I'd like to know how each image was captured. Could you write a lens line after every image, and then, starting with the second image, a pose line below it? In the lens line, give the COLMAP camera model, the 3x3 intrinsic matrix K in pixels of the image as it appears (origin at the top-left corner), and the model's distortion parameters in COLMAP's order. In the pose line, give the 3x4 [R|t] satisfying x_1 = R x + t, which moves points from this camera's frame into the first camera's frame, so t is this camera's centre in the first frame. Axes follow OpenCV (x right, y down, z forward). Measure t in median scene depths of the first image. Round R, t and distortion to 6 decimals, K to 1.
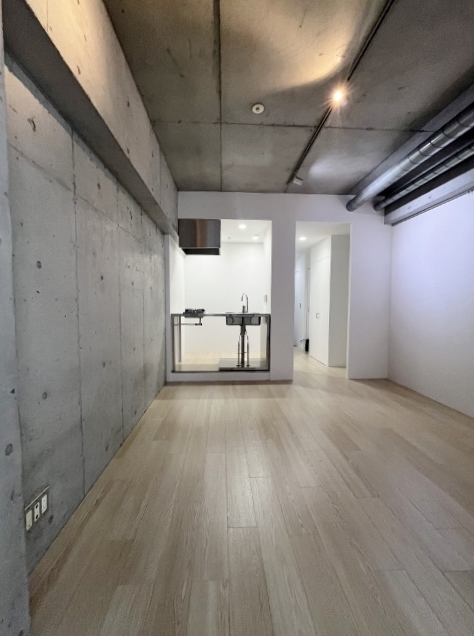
lens RADIAL K [[256.5, 0, 236.7], [0, 256.5, 317.5], [0, 0, 1]] dist [-0.003755, -0.000255]
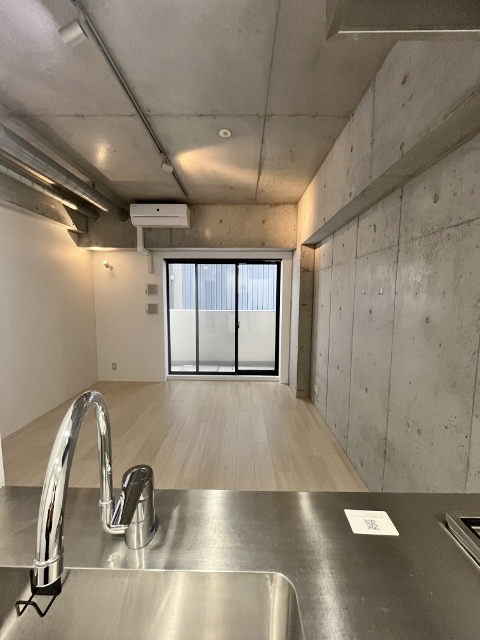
lens RADIAL K [[258.1, 0, 240.0], [0, 258.1, 320.0], [0, 0, 1]] dist [-0.003755, -0.000255]
pose [[-0.997519, -0.016020, 0.068554, -0.030629], [-0.005307, 0.988107, 0.153676, -0.152085], [-0.070201, 0.152931, -0.985740, 1.213916]]
